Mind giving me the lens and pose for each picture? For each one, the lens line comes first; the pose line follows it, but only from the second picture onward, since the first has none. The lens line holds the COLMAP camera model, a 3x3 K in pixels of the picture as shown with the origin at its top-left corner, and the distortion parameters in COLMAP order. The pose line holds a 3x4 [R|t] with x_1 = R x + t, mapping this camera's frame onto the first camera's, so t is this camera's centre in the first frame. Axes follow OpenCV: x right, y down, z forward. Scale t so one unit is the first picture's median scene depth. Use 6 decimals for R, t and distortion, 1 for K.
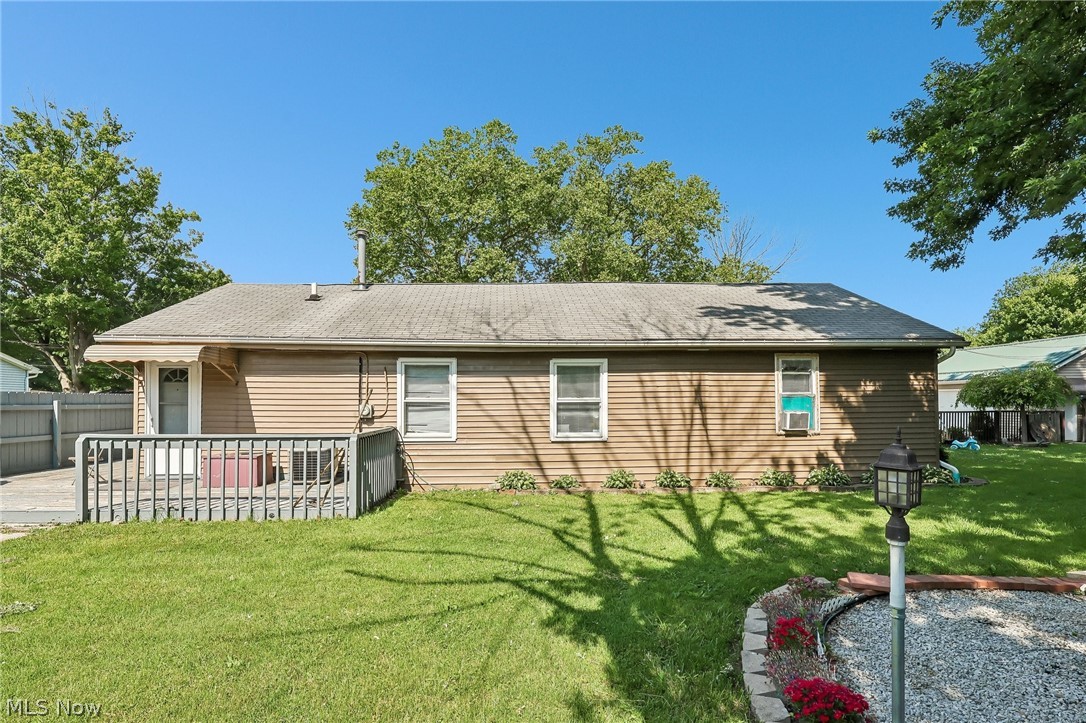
lens RADIAL K [[502.5, 0, 541.6], [0, 502.5, 393.3], [0, 0, 1]] dist [-0.002581, -0.000371]
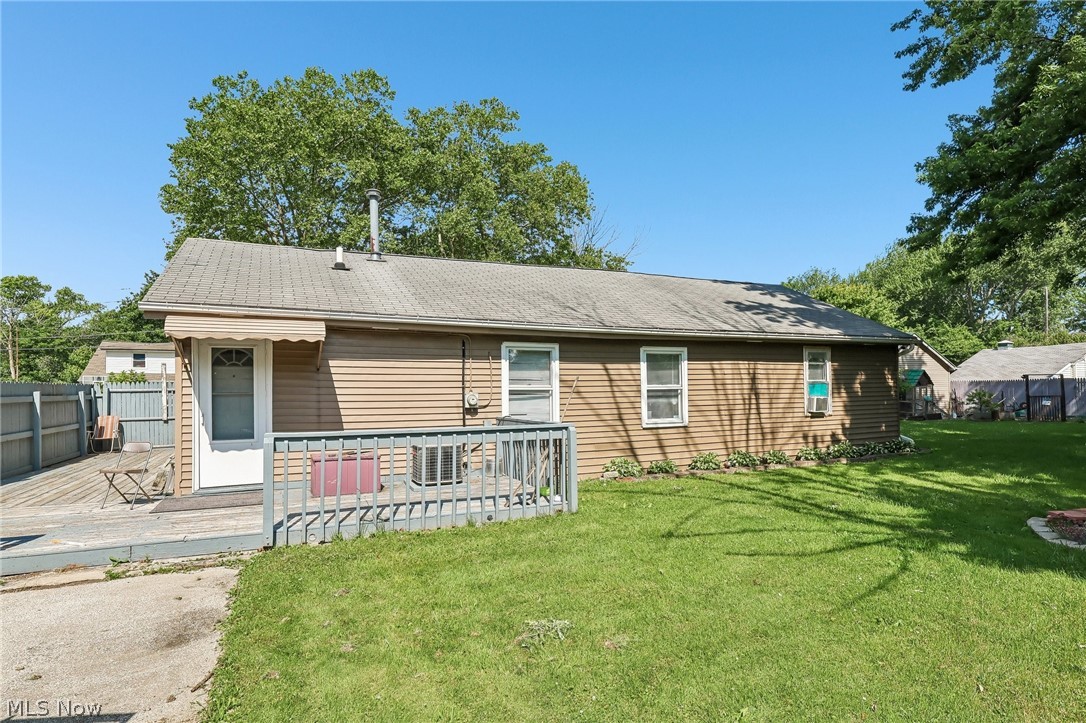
lens RADIAL K [[540.8, 0, 542.5], [0, 540.8, 377.9], [0, 0, 1]] dist [-0.000209, -0.000097]
pose [[0.937683, 0.001747, 0.347487, -0.545871], [0.000067, 0.999986, -0.005209, 0.000428], [-0.347492, 0.004908, 0.937670, 0.046057]]
